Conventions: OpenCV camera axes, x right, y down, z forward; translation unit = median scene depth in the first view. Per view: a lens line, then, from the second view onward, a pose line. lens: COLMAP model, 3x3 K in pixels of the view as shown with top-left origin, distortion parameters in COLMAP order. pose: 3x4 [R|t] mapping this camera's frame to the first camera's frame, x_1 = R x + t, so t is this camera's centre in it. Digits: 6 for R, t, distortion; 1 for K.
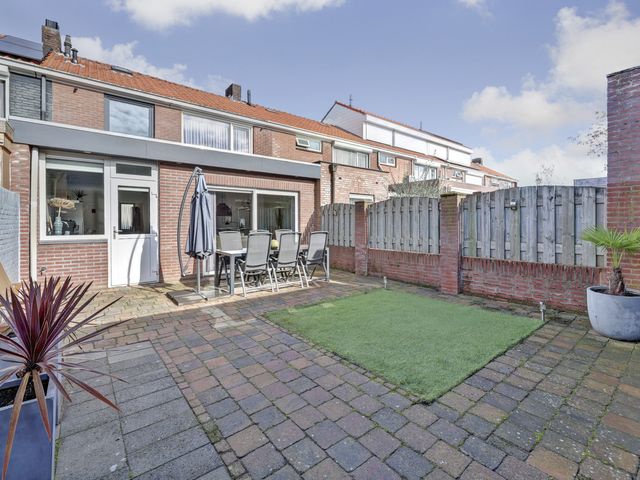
lens RADIAL K [[293.5, 0, 321.0], [0, 293.5, 252.7], [0, 0, 1]] dist [-0.000582, 0.000029]
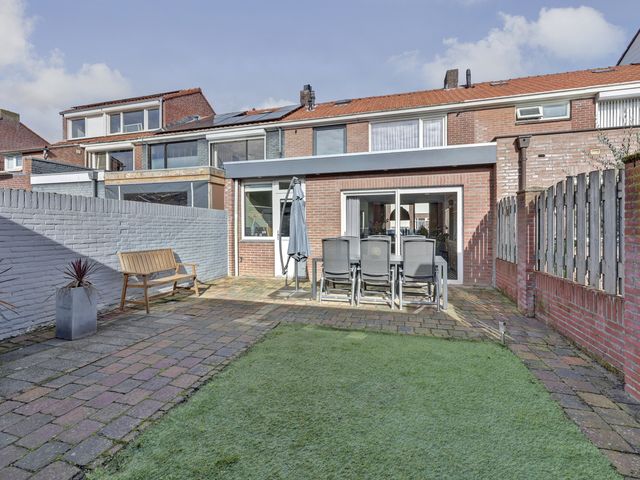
lens RADIAL K [[293.5, 0, 321.0], [0, 293.5, 252.7], [0, 0, 1]] dist [-0.000582, 0.000029]
pose [[0.579149, 0.068257, -0.812359, 0.480486], [-0.078244, 0.996542, 0.027951, -0.041558], [0.811458, 0.047375, 0.582487, 0.395300]]
